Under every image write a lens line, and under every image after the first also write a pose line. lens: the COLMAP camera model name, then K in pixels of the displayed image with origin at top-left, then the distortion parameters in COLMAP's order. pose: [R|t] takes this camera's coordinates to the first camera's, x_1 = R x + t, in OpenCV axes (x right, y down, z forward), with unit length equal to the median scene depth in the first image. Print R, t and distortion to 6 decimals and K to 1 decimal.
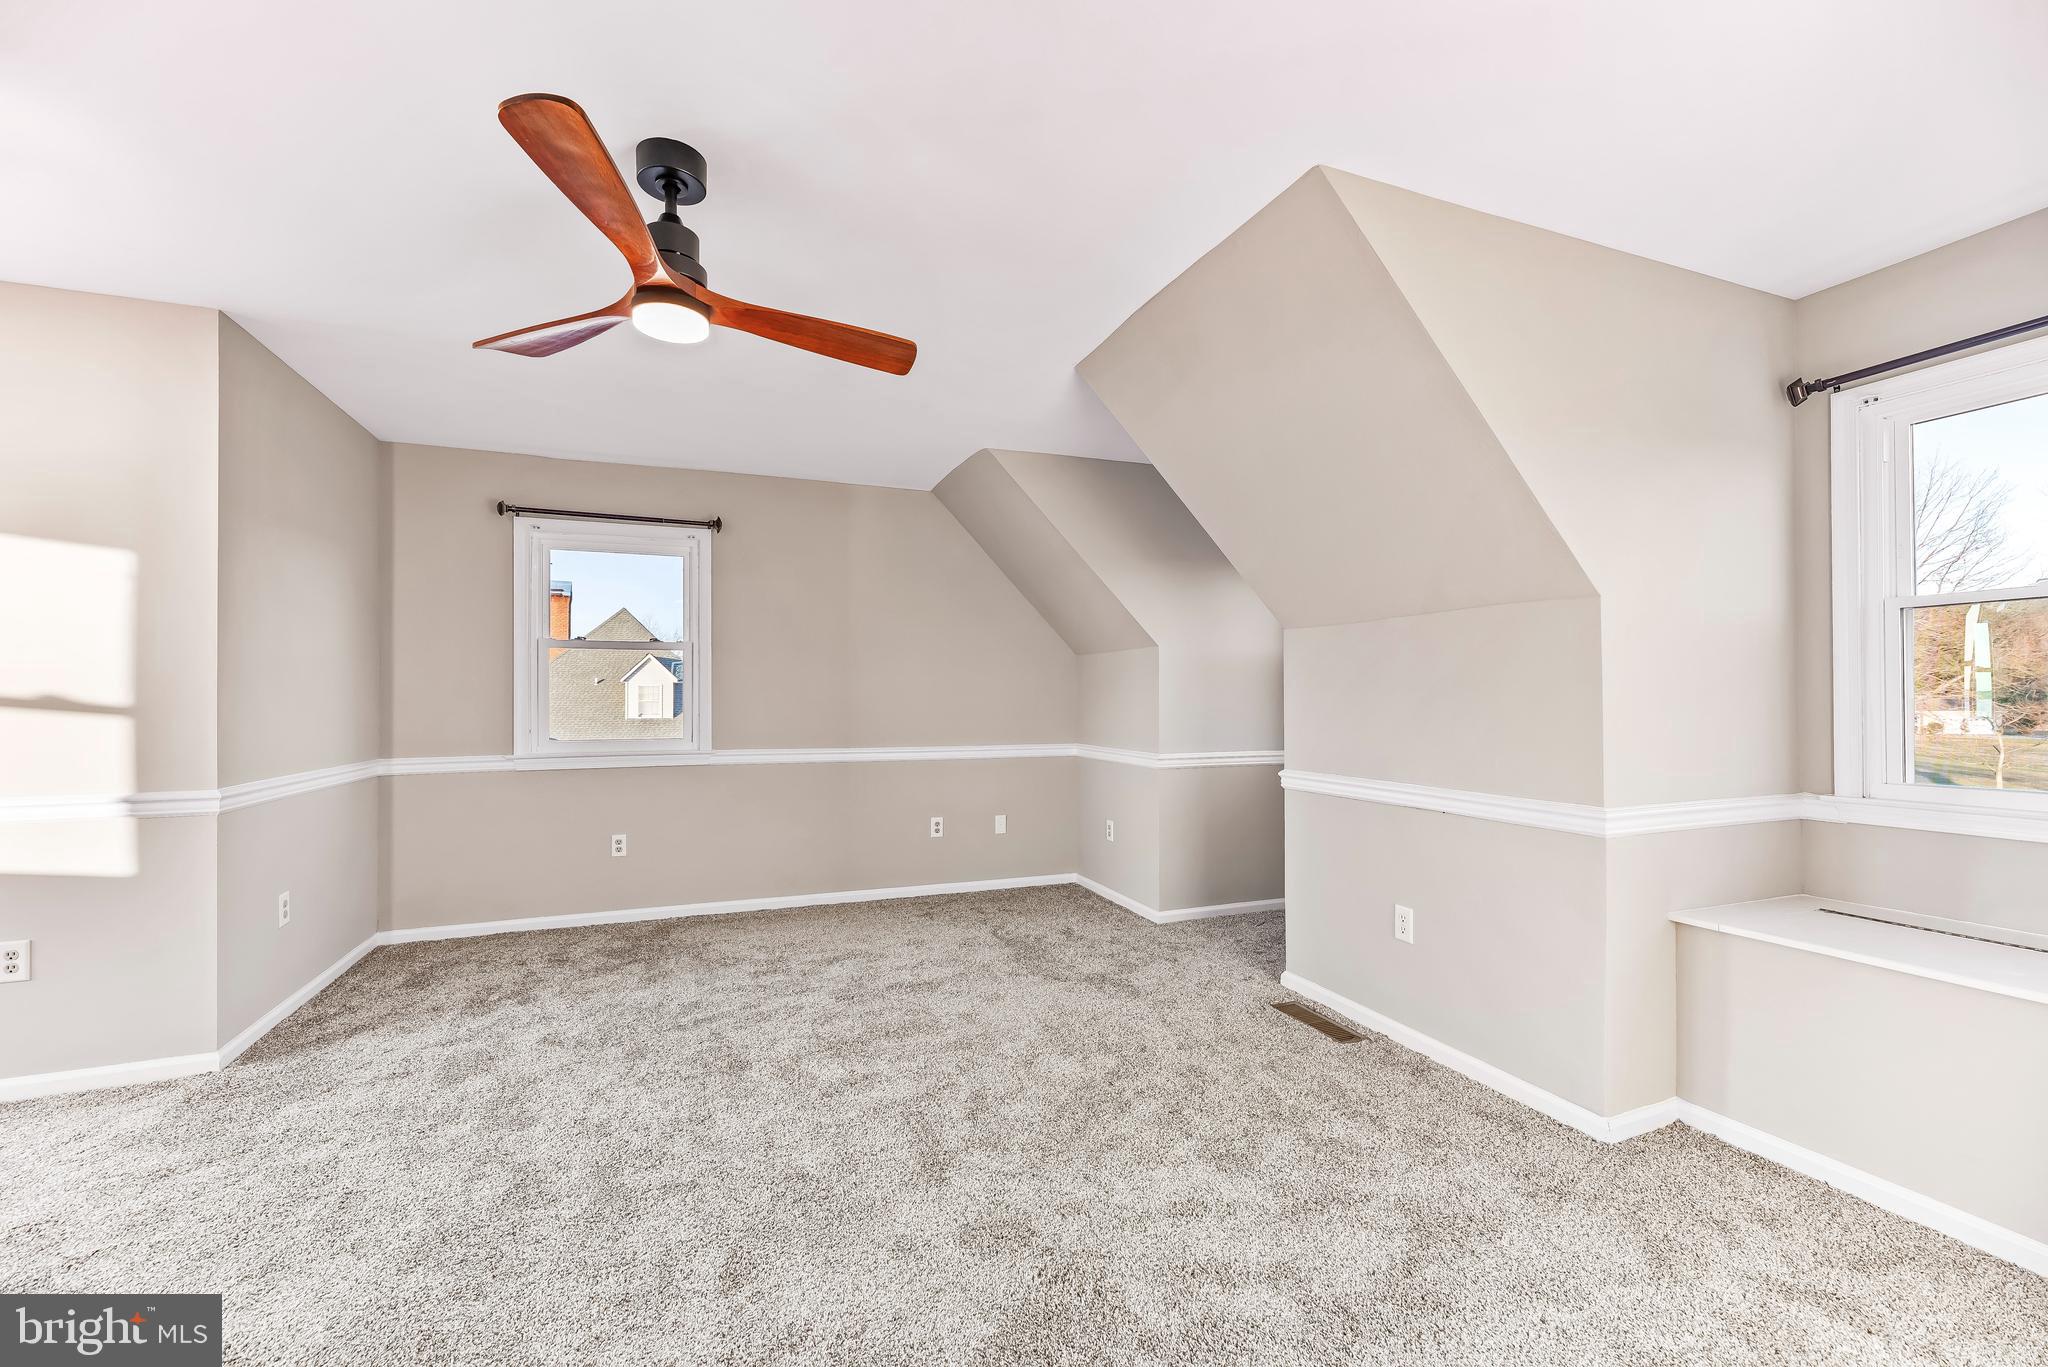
lens RADIAL K [[829.3, 0, 1004.0], [0, 829.3, 692.6], [0, 0, 1]] dist [0.002106, 0.000133]
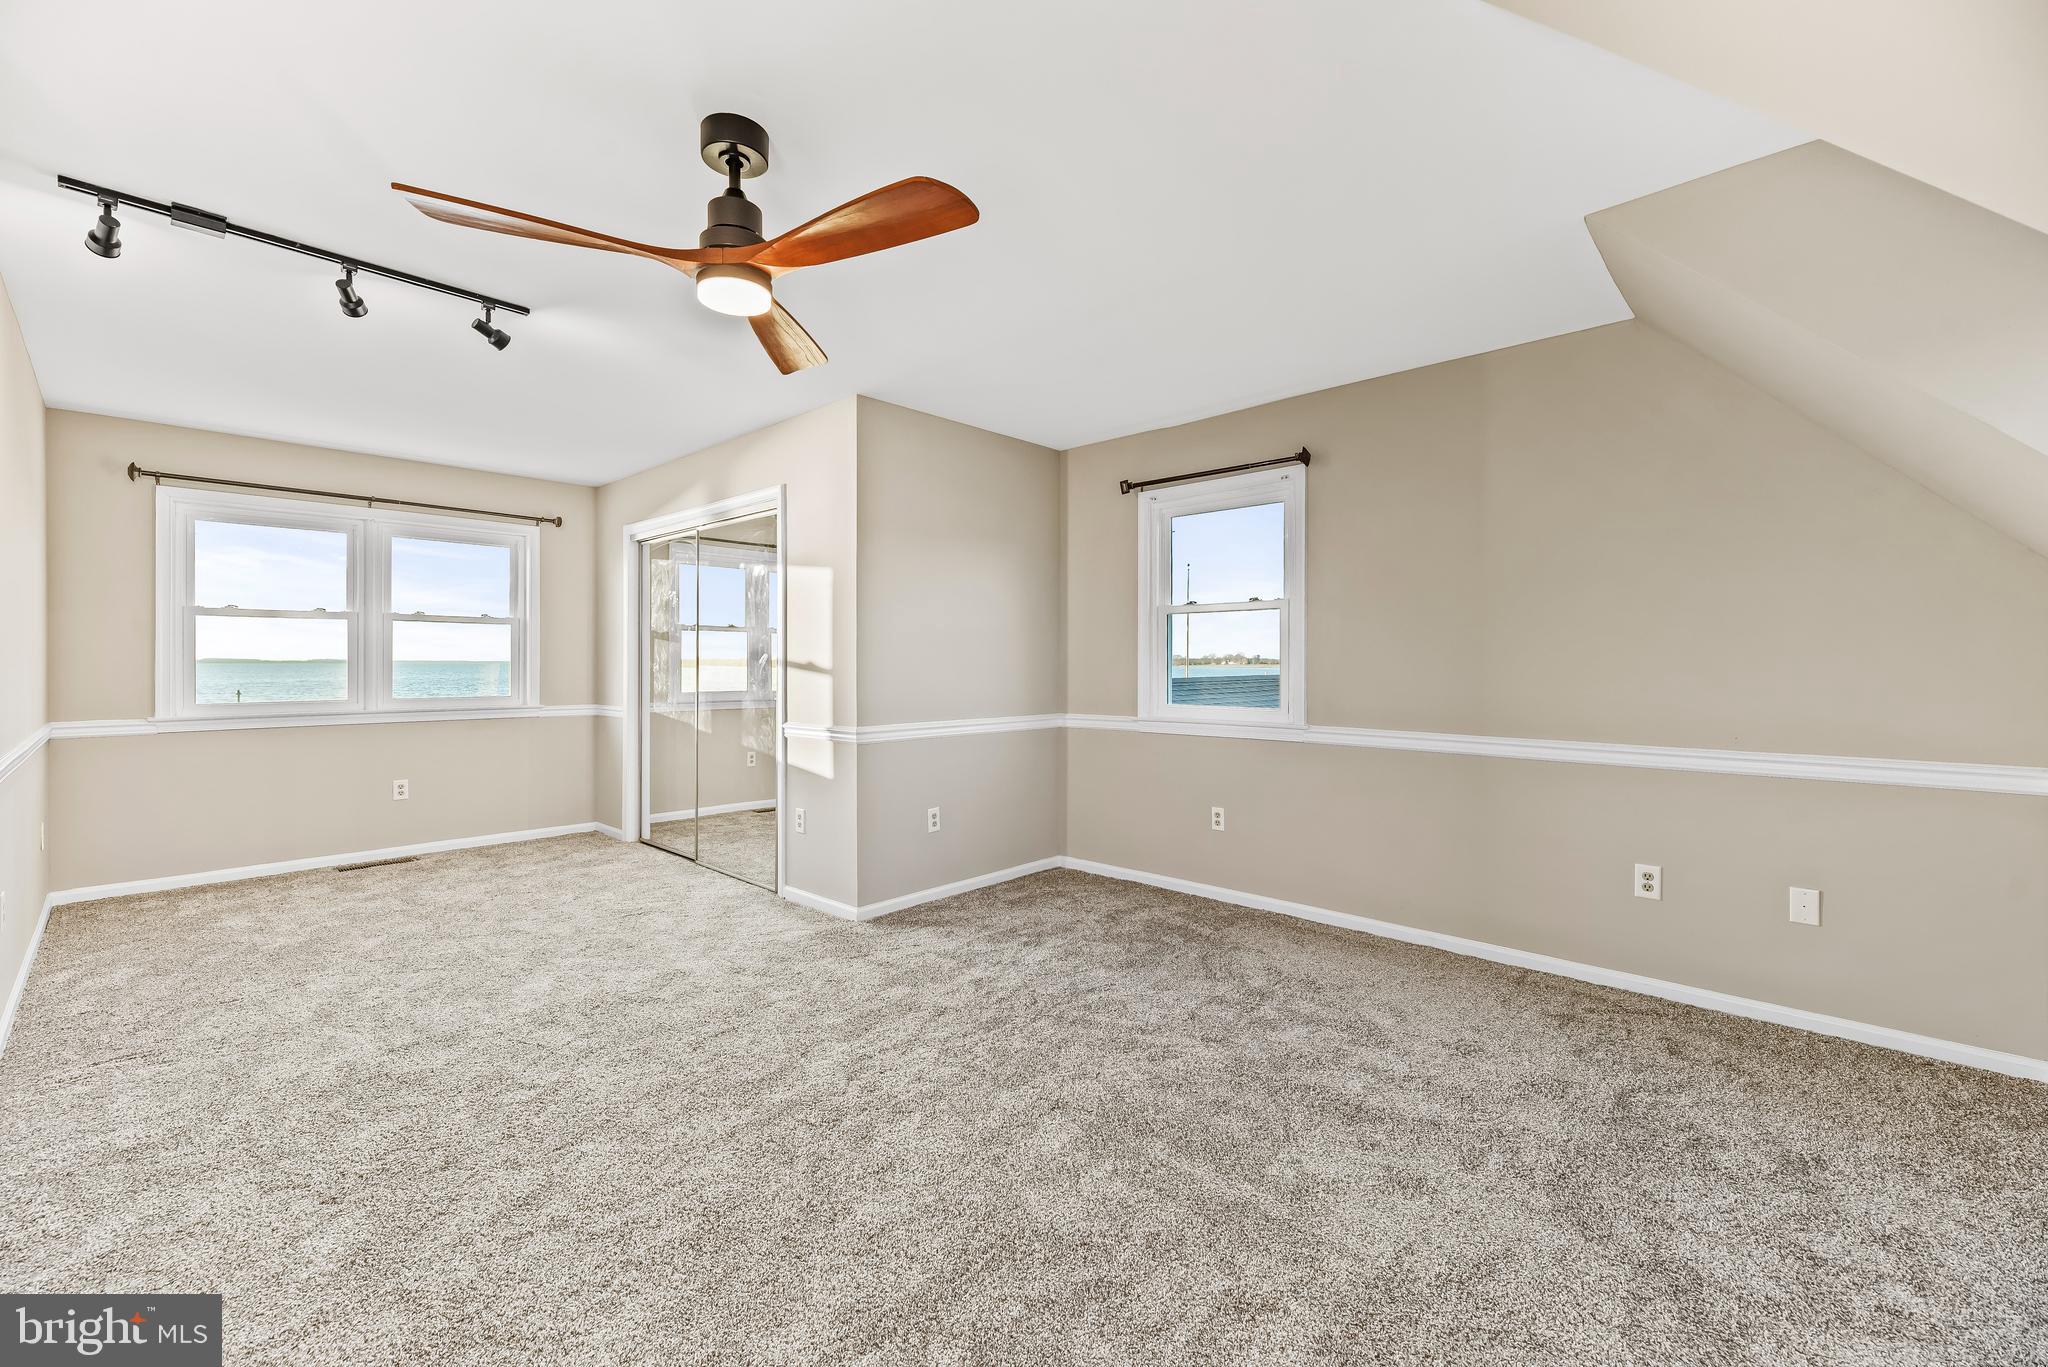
lens RADIAL K [[829.3, 0, 1013.6], [0, 829.3, 672.9], [0, 0, 1]] dist [0.002106, 0.000133]
pose [[0.436306, 0.009351, -0.899750, 0.380265], [0.006125, 0.999892, 0.013362, 0.004079], [0.899778, -0.011341, 0.436201, 0.504182]]
